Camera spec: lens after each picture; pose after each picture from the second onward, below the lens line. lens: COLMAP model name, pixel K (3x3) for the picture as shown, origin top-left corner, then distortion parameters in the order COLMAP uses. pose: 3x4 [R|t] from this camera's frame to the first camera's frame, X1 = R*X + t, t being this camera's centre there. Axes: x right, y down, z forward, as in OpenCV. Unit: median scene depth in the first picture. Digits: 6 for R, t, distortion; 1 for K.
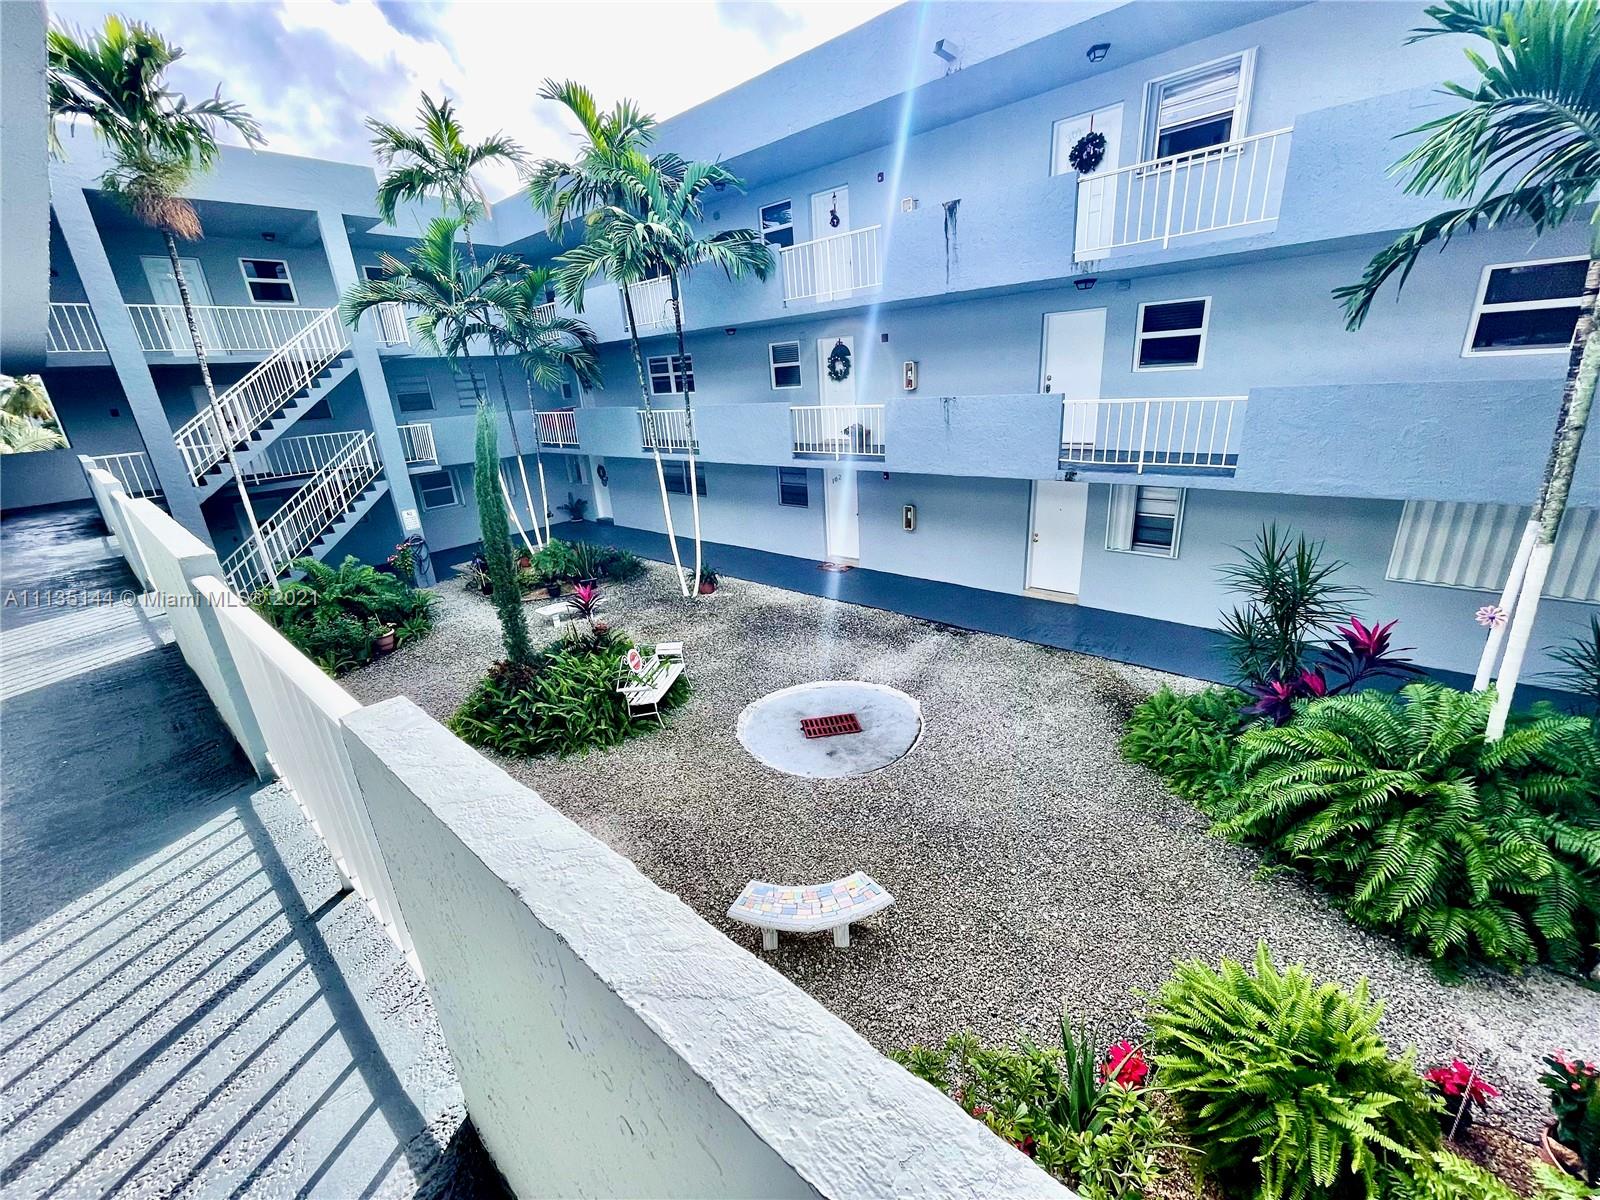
lens RADIAL K [[644.8, 0, 800.0], [0, 644.8, 600.0], [0, 0, 1]] dist [-0.013542, 0.007453]
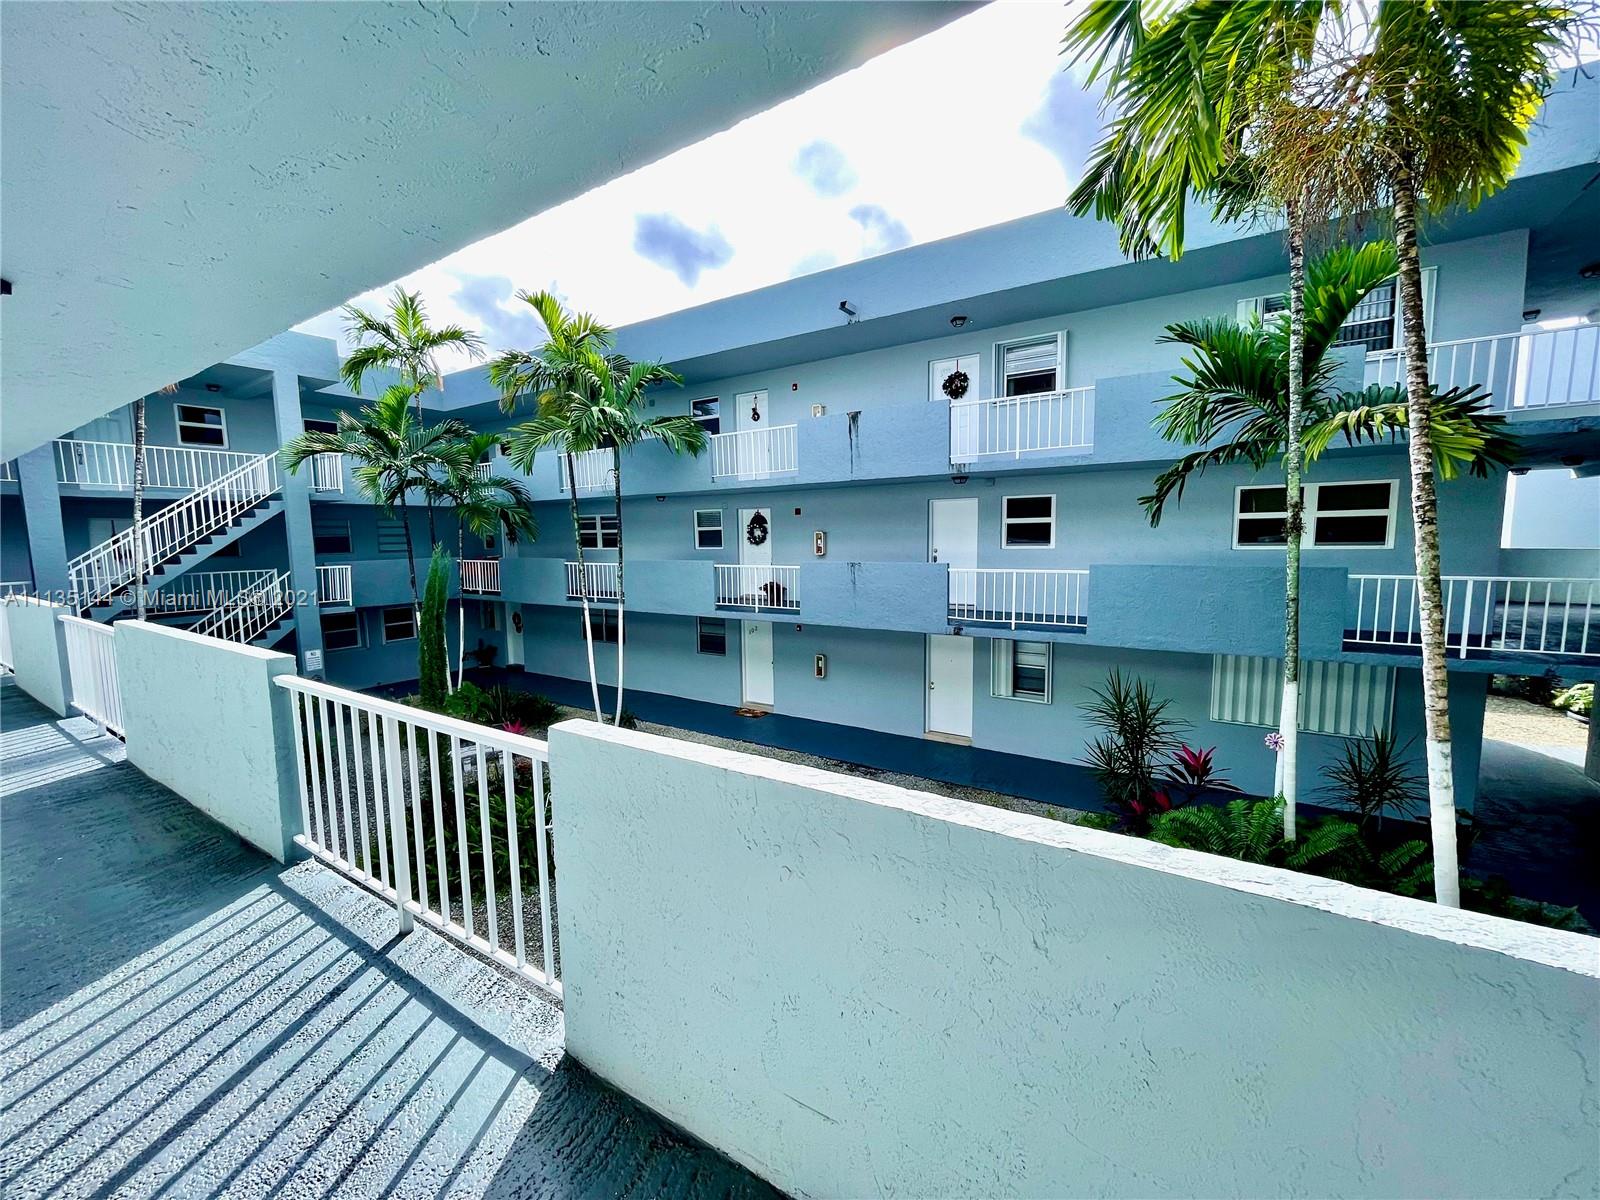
lens RADIAL K [[646.8, 0, 800.0], [0, 646.8, 600.0], [0, 0, 1]] dist [0.000511, -0.000125]
pose [[0.987991, 0.032849, 0.150979, -0.039736], [0.004435, 0.970708, -0.240221, 0.031228], [-0.154448, 0.238006, 0.958905, -0.089557]]
